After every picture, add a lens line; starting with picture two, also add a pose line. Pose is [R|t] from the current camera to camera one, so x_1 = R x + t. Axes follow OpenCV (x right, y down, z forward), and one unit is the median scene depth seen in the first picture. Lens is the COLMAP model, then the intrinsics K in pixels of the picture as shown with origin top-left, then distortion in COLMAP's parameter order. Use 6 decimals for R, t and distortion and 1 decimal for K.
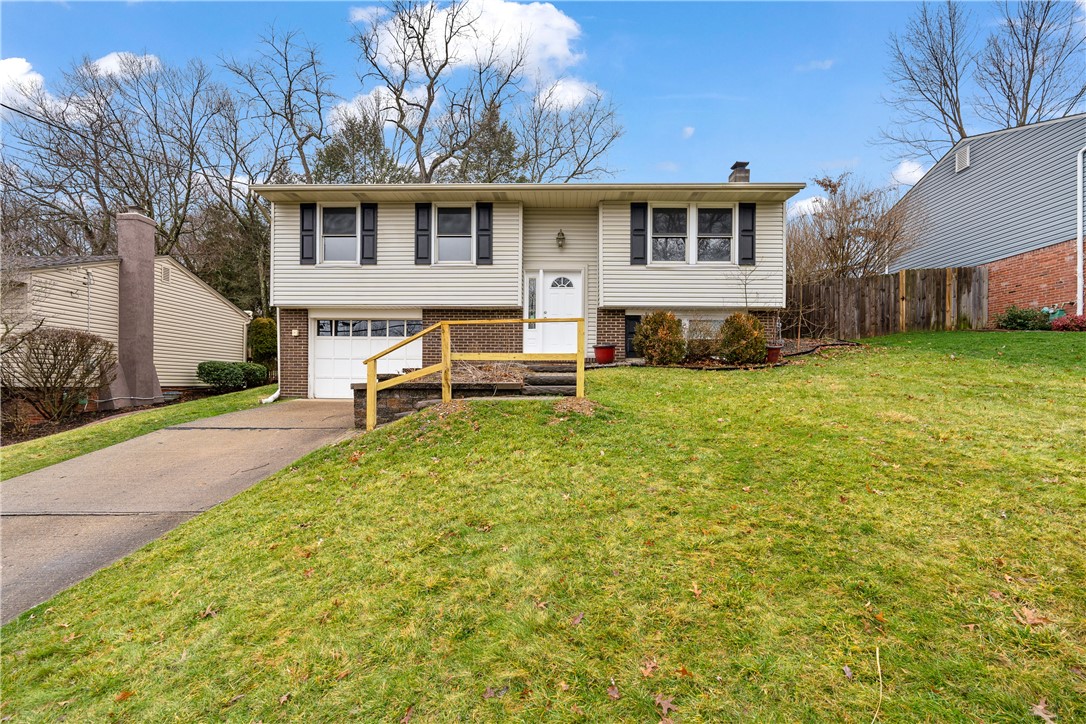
lens RADIAL K [[483.5, 0, 526.2], [0, 483.5, 396.0], [0, 0, 1]] dist [-0.004877, 0.000205]
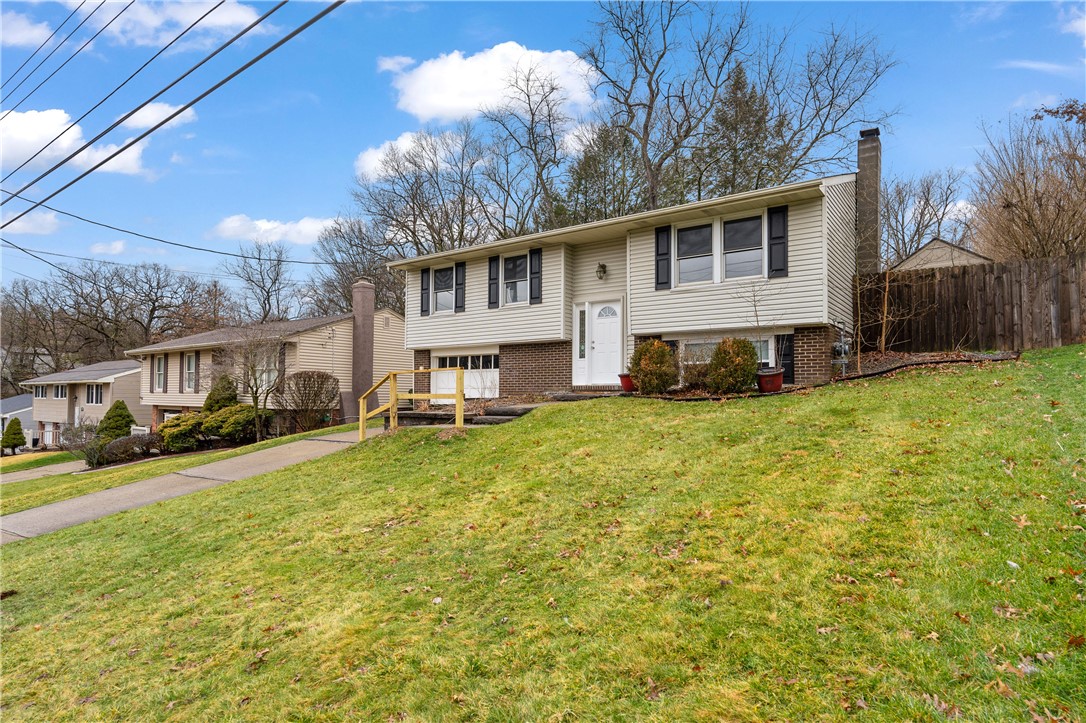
lens RADIAL K [[592.2, 0, 526.5], [0, 592.2, 392.0], [0, 0, 1]] dist [-0.002471, -0.000232]
pose [[0.816622, -0.007849, -0.577120, 0.666207], [-0.011669, 0.999479, -0.030105, -0.026080], [0.577055, 0.031318, 0.816105, -0.117901]]
